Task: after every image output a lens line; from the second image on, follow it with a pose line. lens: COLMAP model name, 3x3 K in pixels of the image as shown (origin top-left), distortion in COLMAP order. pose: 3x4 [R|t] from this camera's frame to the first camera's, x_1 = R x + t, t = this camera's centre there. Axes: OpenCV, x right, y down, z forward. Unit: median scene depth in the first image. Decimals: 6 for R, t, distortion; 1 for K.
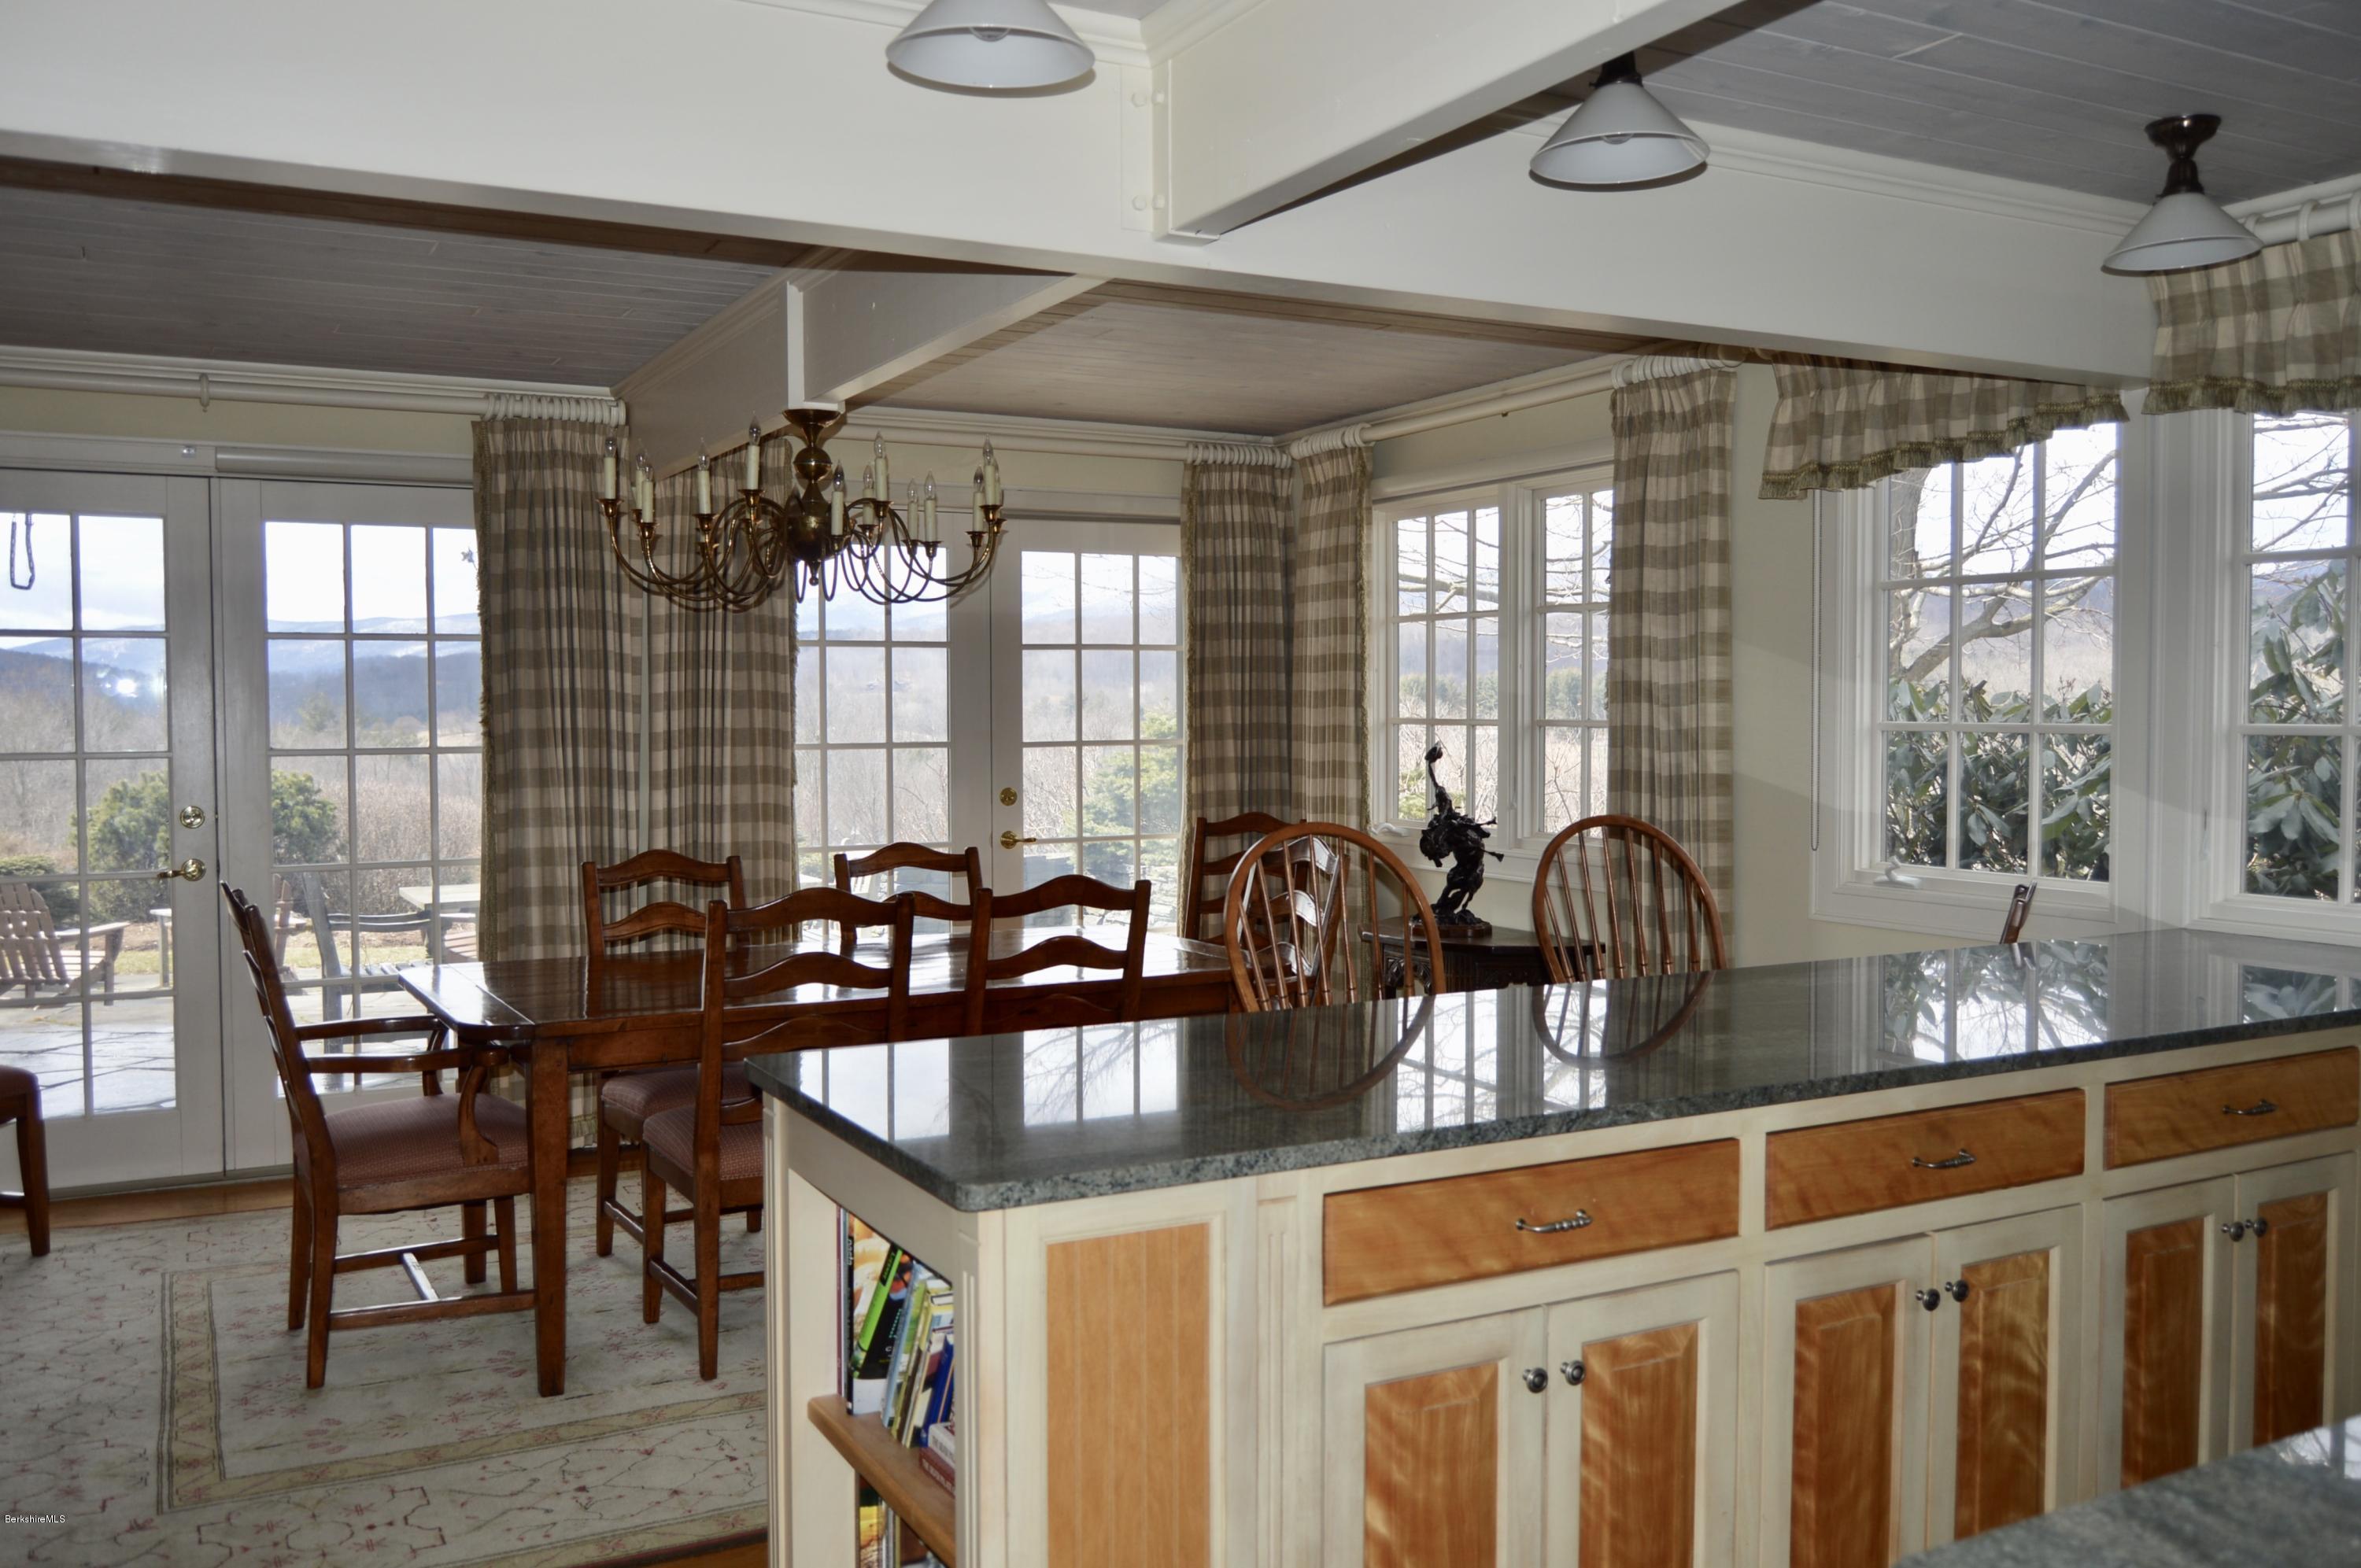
lens RADIAL K [[1937.9, 0, 1188.2], [0, 1937.9, 780.0], [0, 0, 1]] dist [-0.012976, -0.000616]
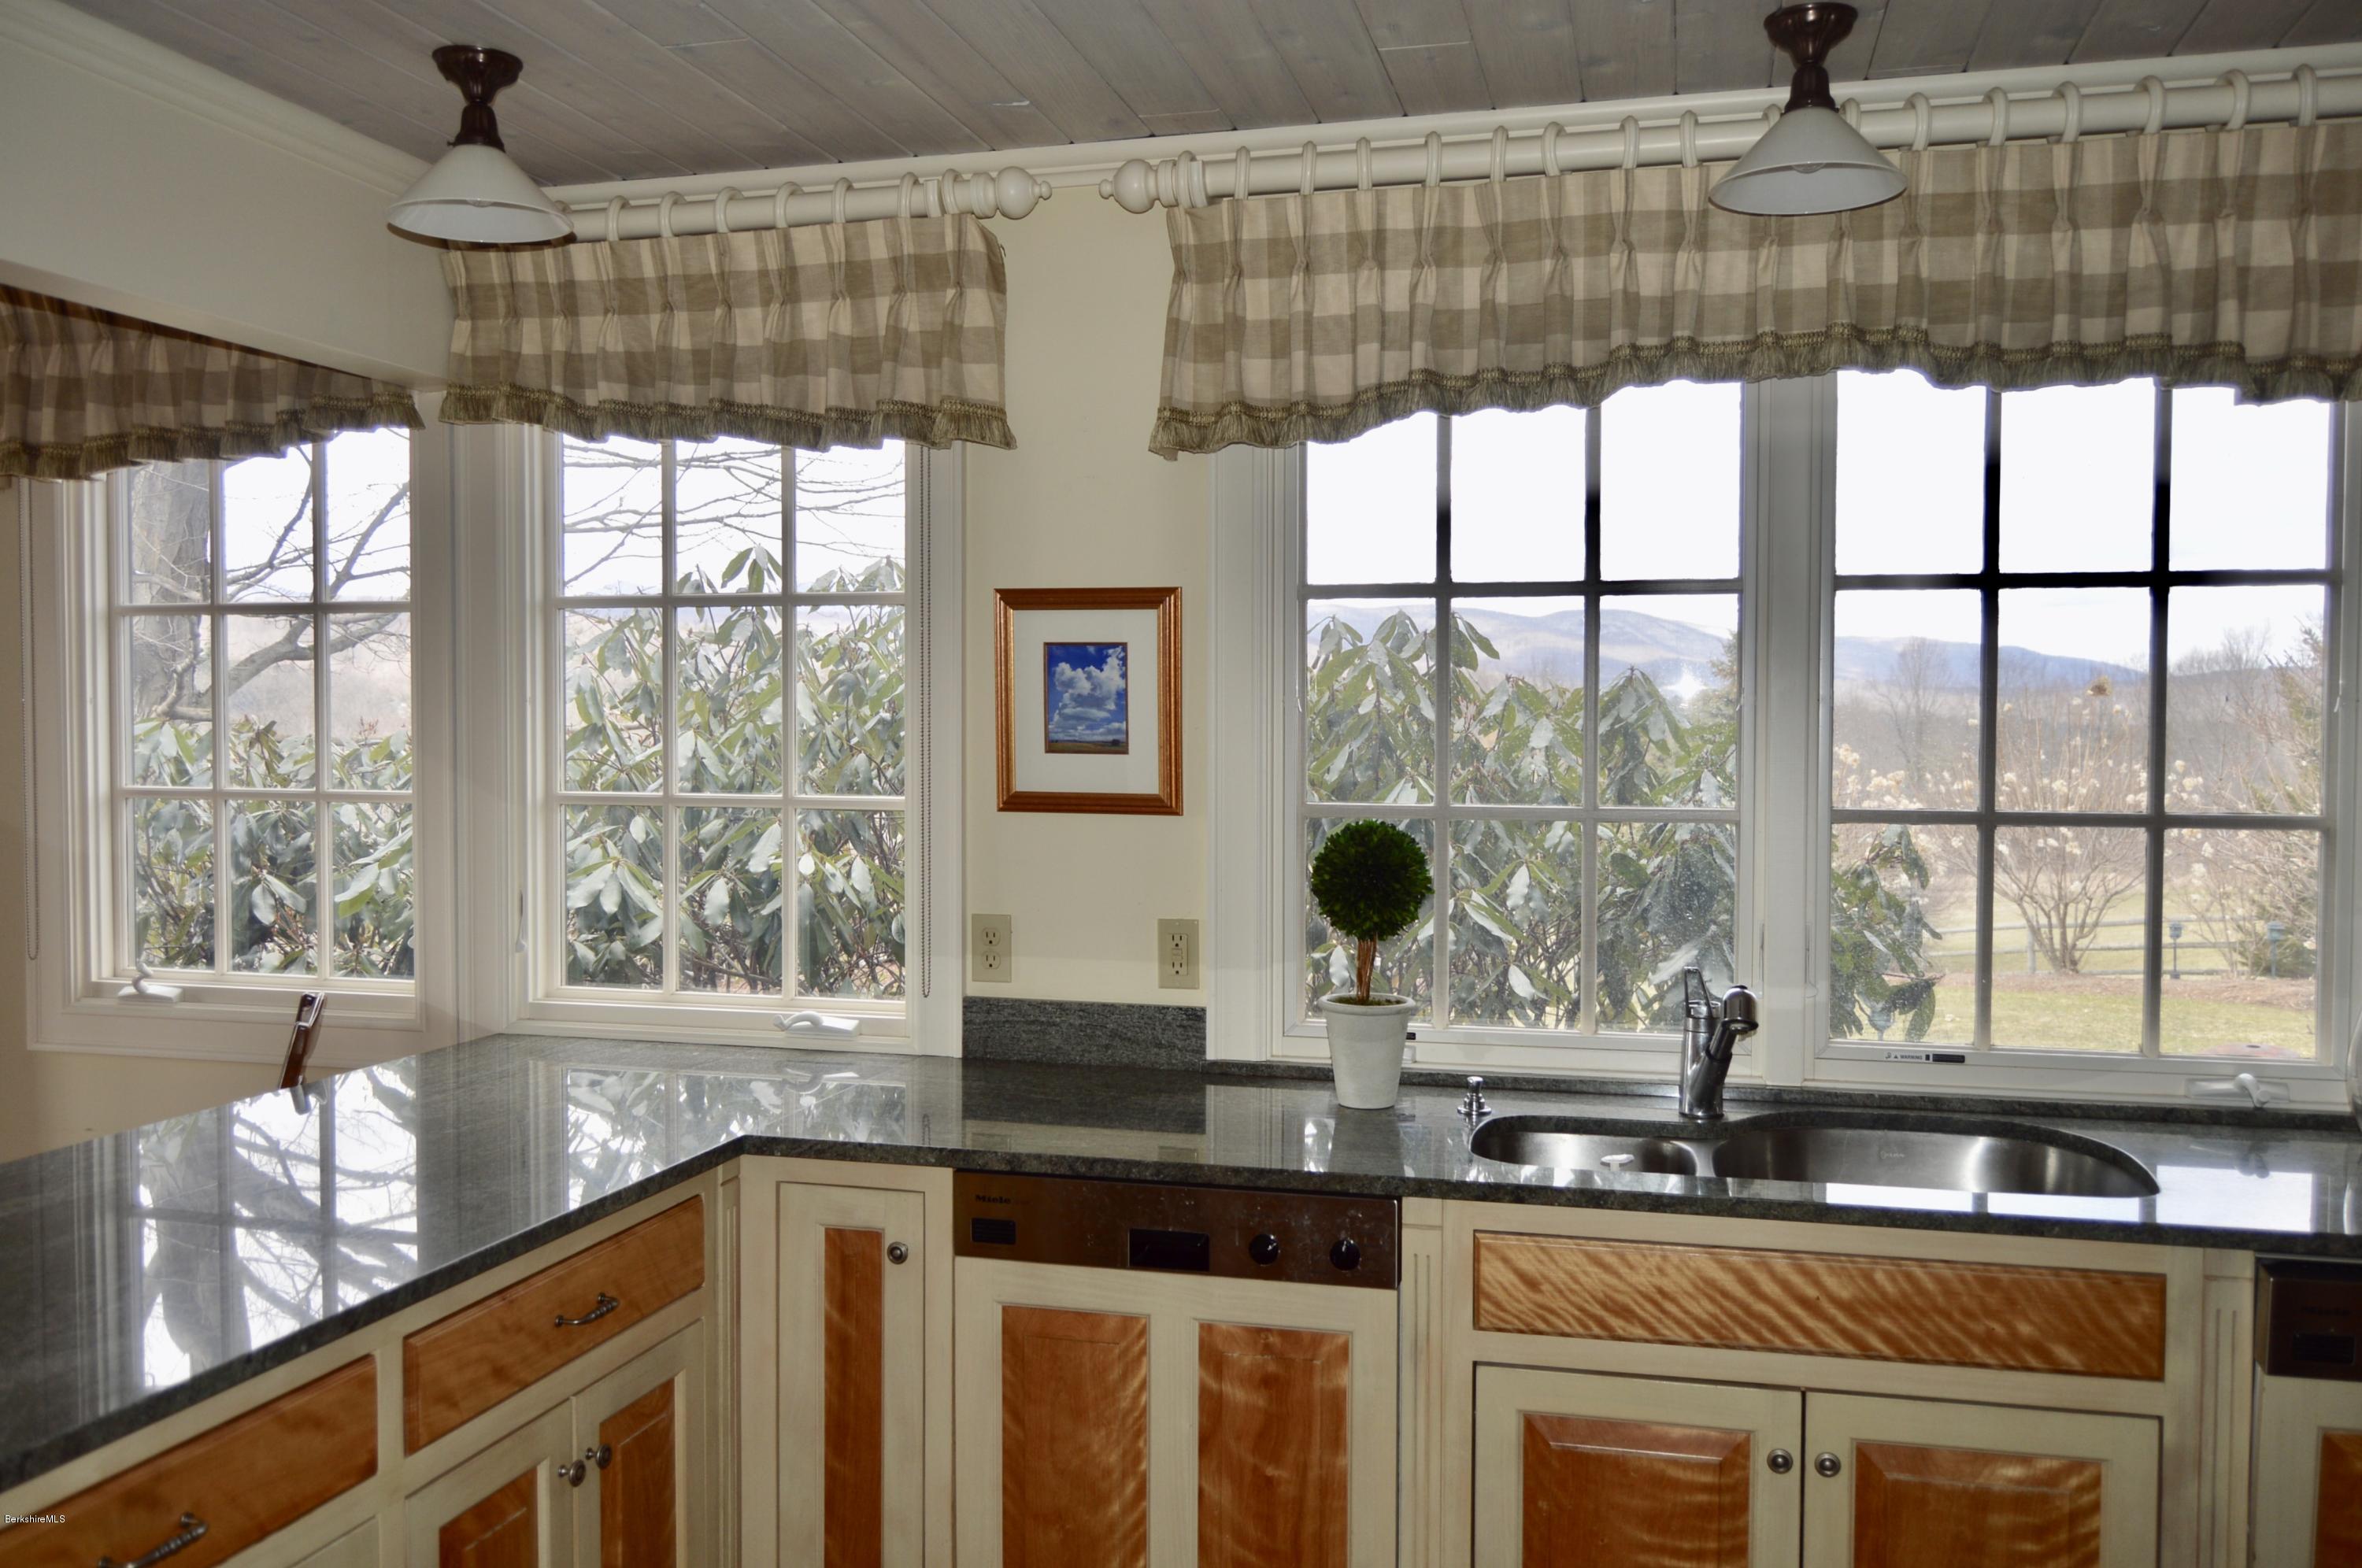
lens RADIAL K [[1938.8, 0, 1188.7], [0, 1938.8, 780.0], [0, 0, 1]] dist [-0.012976, -0.000616]
pose [[0.682439, -0.017621, 0.730730, 0.099051], [0.023787, 0.999715, 0.001892, -0.027923], [-0.730556, 0.016091, 0.682664, 0.190073]]
